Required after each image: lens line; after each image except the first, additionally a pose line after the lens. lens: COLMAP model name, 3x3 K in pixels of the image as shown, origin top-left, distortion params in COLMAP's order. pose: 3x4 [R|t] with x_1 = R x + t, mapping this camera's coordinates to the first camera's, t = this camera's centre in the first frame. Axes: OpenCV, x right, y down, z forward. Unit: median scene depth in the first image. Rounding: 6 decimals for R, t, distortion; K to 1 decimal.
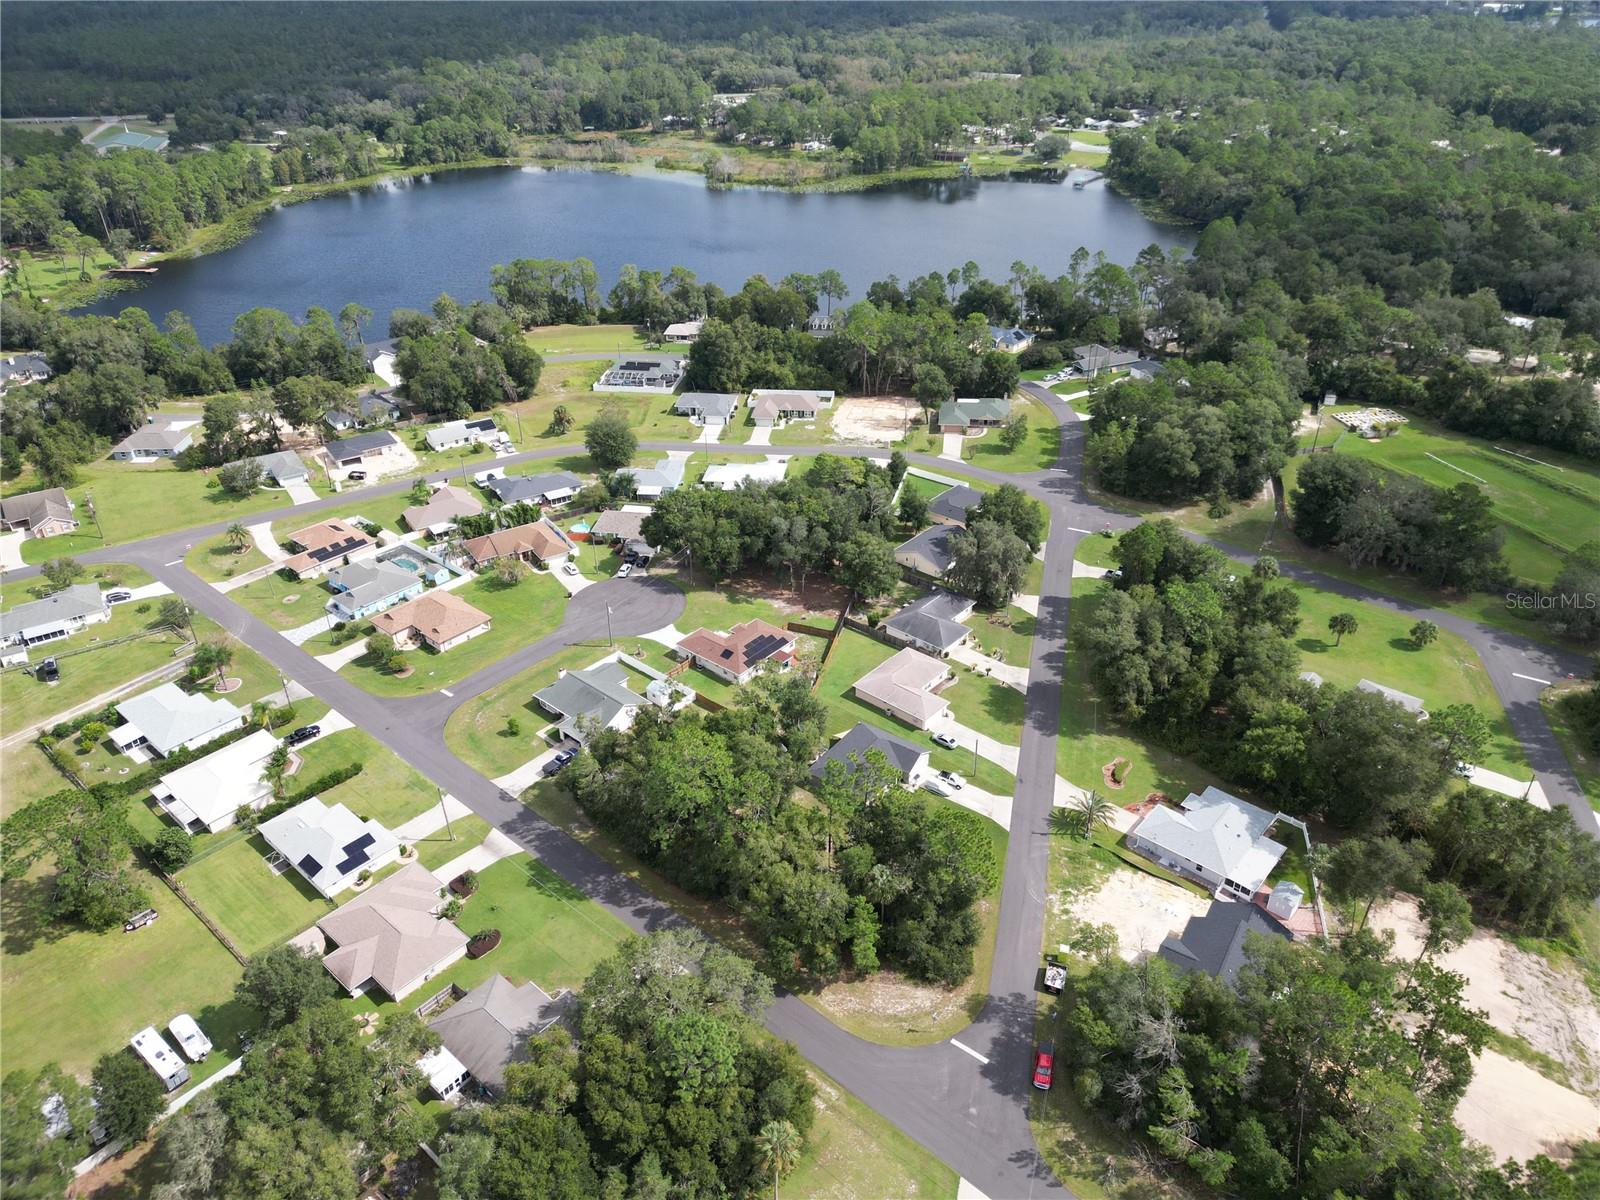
lens RADIAL K [[1112.7, 0, 797.5], [0, 1112.7, 596.5], [0, 0, 1]] dist [0.037936, -0.042018]
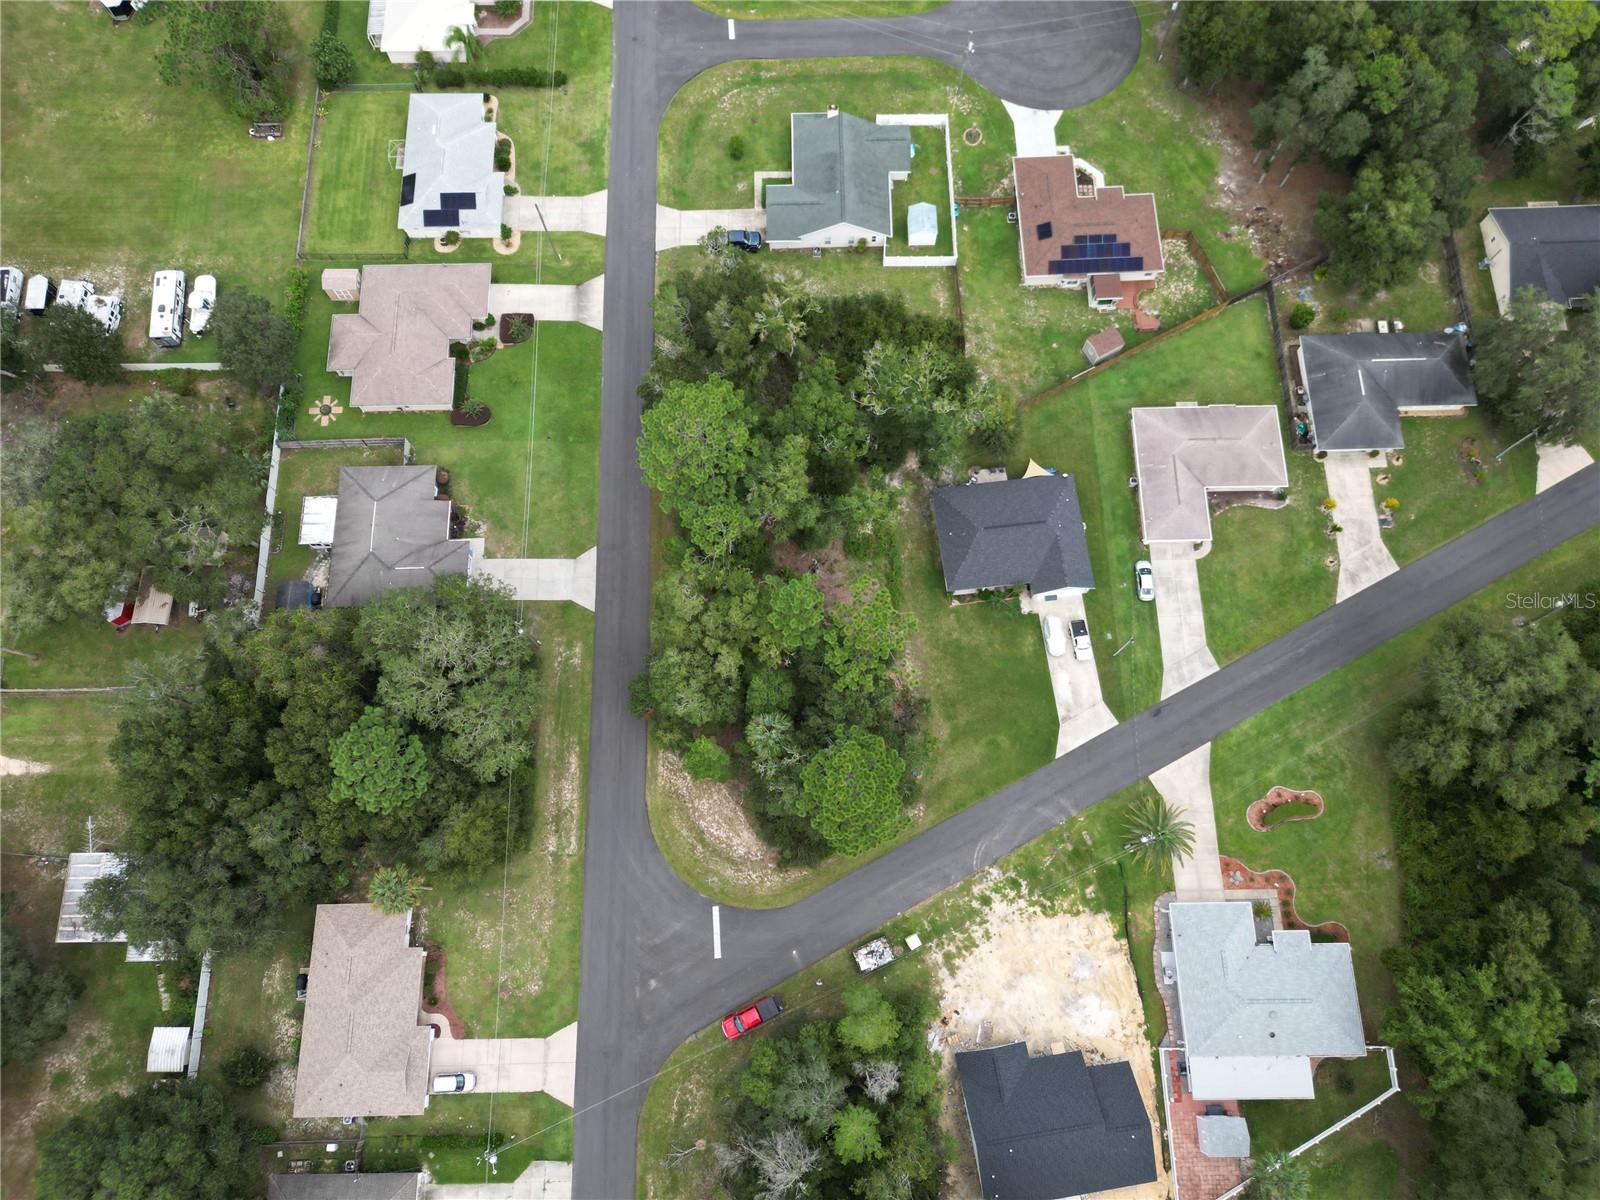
lens RADIAL K [[1104.2, 0, 800.0], [0, 1104.2, 600.0], [0, 0, 1]] dist [0.013622, -0.003867]
pose [[0.674685, 0.709945, -0.201933, 0.143576], [-0.378530, 0.567672, 0.731071, -0.283582], [0.633652, -0.416805, 0.651735, 0.464584]]
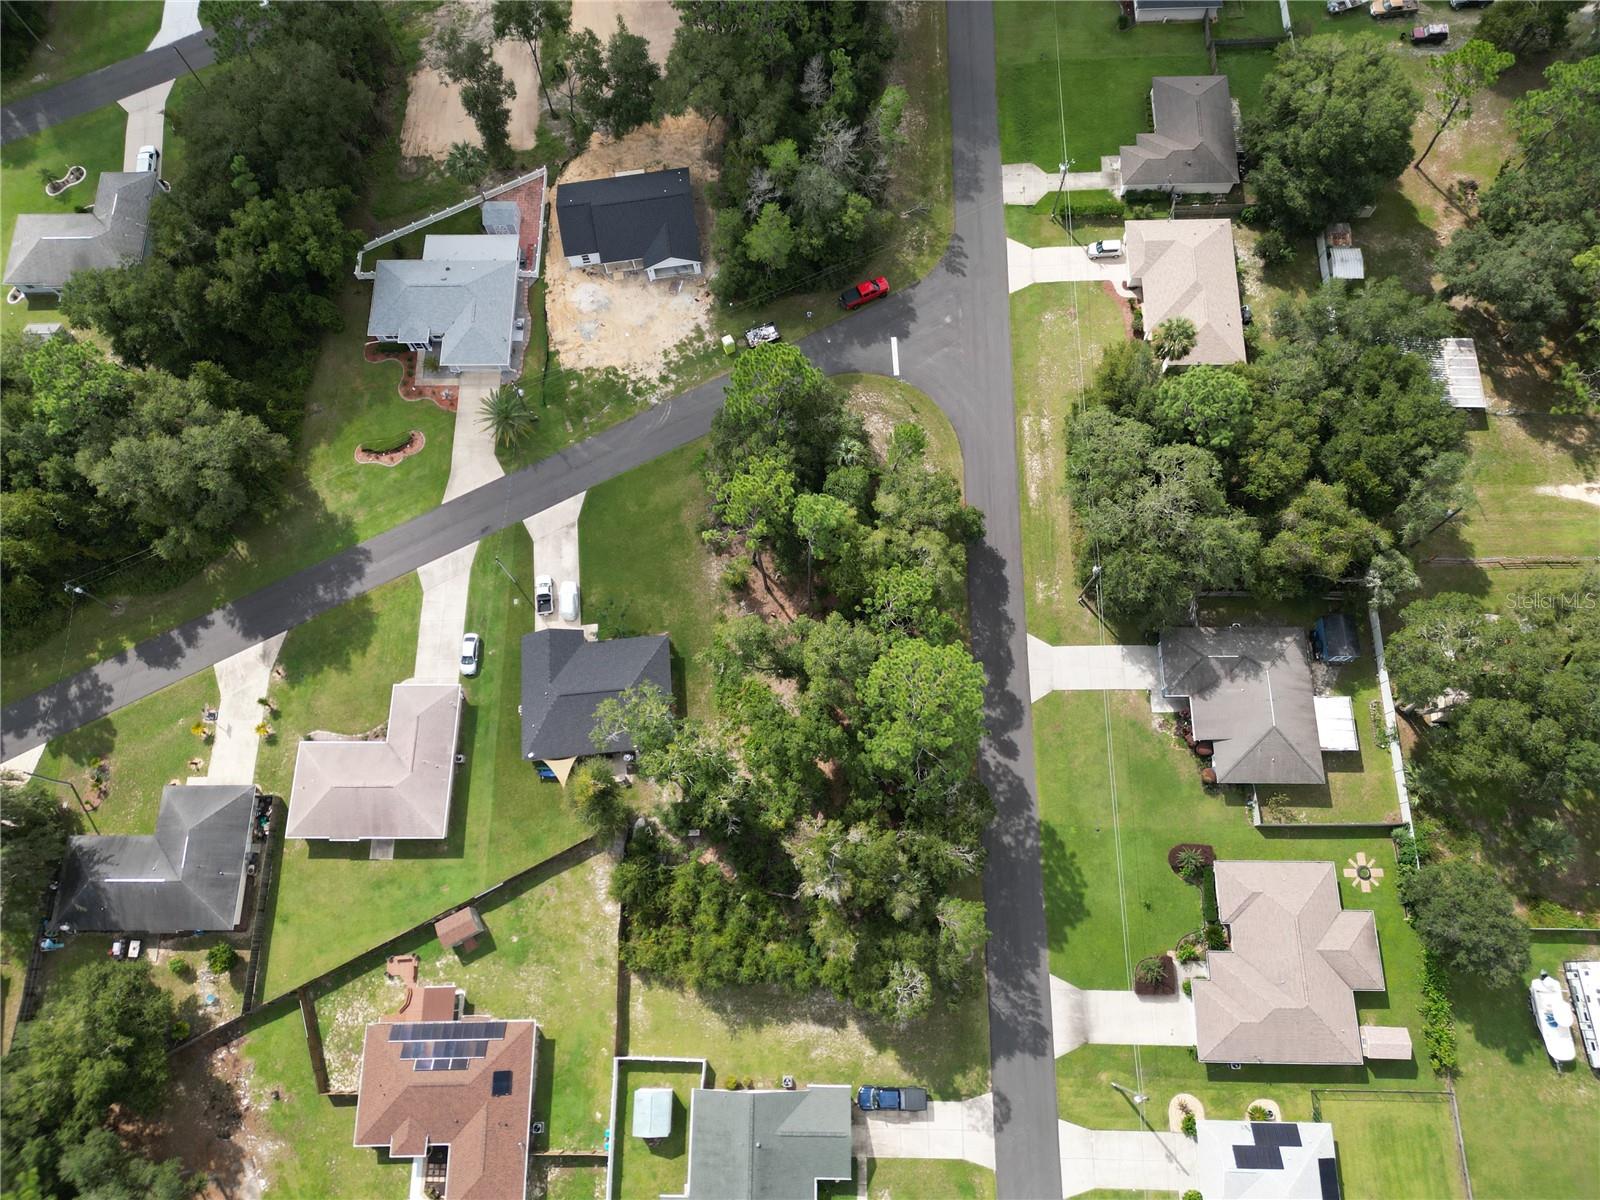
lens RADIAL K [[1112.7, 0, 797.5], [0, 1112.7, 596.5], [0, 0, 1]] dist [0.037936, -0.042018]
pose [[-0.654823, -0.708970, 0.261855, -0.151807], [0.419285, -0.052512, 0.906335, -0.408458], [-0.628813, 0.703281, 0.331647, 0.677505]]
